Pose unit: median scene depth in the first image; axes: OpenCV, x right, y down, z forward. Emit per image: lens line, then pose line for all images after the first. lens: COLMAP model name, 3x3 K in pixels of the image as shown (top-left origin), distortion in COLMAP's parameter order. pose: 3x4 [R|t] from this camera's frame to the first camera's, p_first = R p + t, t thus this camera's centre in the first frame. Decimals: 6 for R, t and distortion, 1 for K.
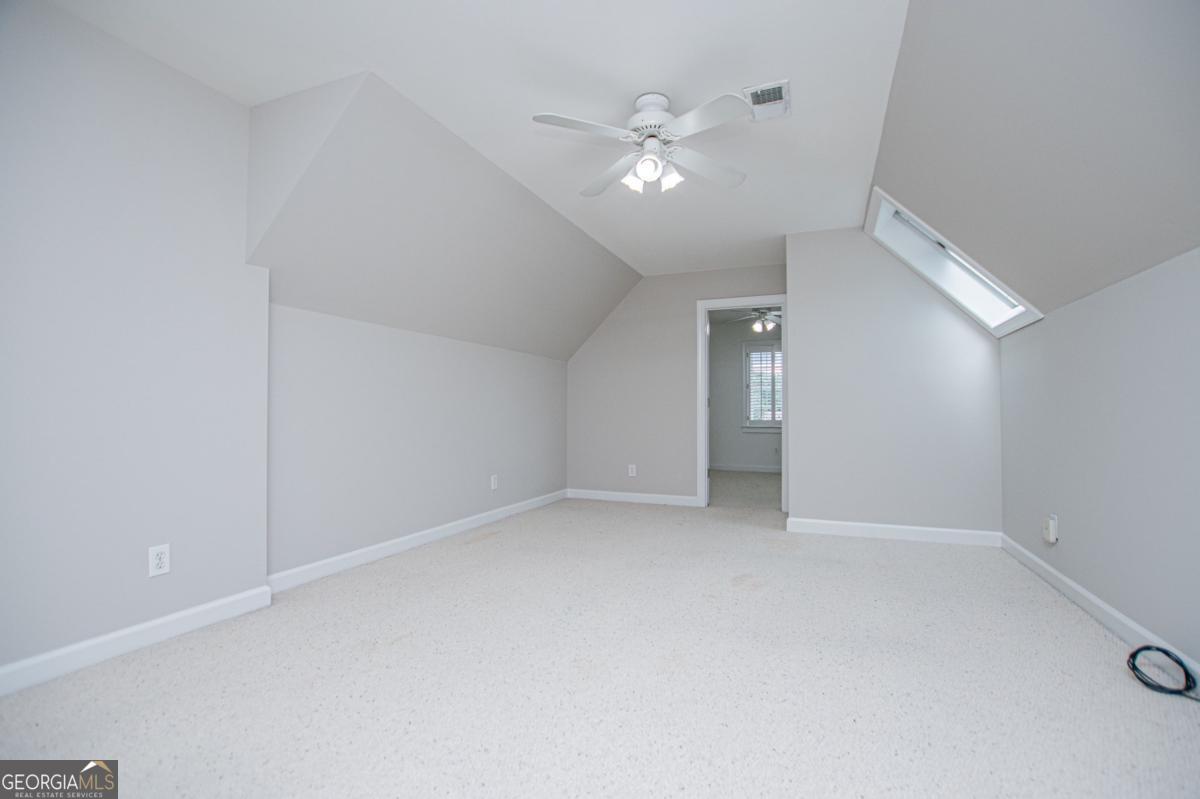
lens RADIAL K [[542.9, 0, 603.5], [0, 542.9, 404.4], [0, 0, 1]] dist [-0.002610, 0.001358]
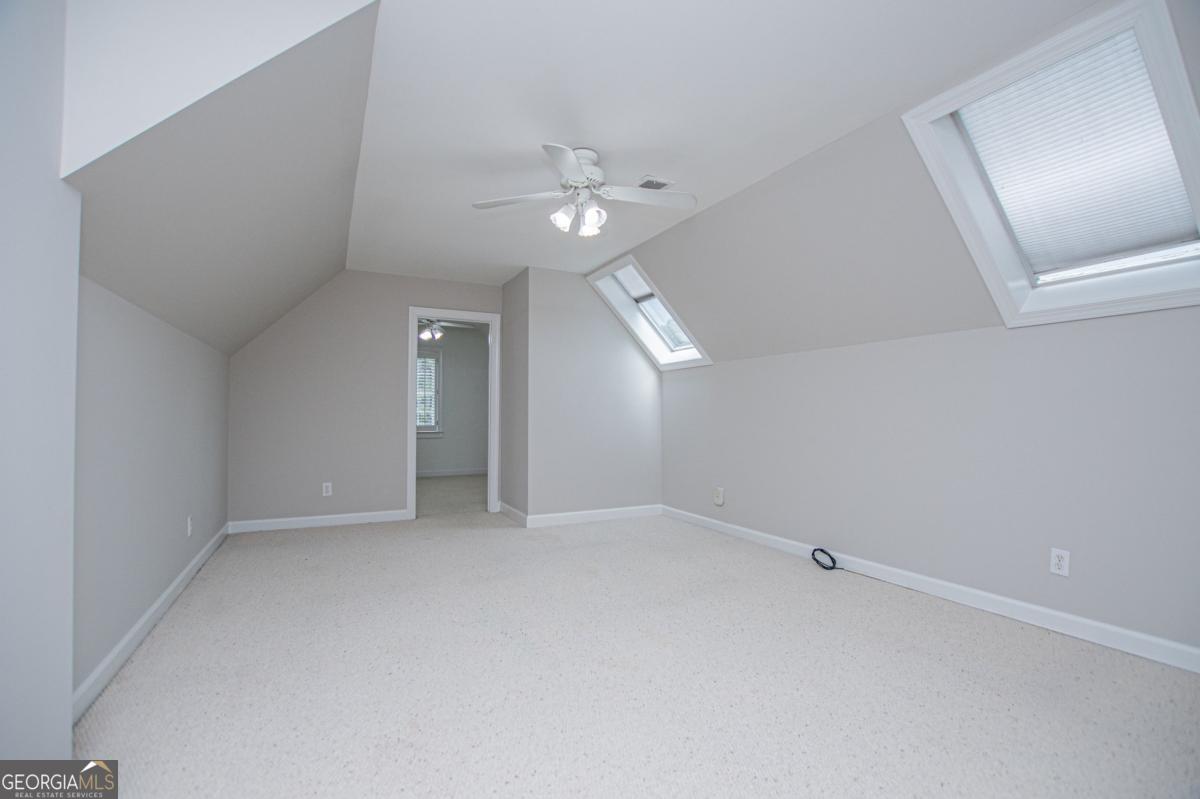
lens RADIAL K [[542.9, 0, 603.5], [0, 542.9, 404.4], [0, 0, 1]] dist [-0.002610, 0.001358]
pose [[0.657907, 0.013259, 0.752983, -0.388026], [-0.014023, 0.999887, -0.005354, -0.018839], [-0.752969, -0.007037, 0.658019, 0.128585]]
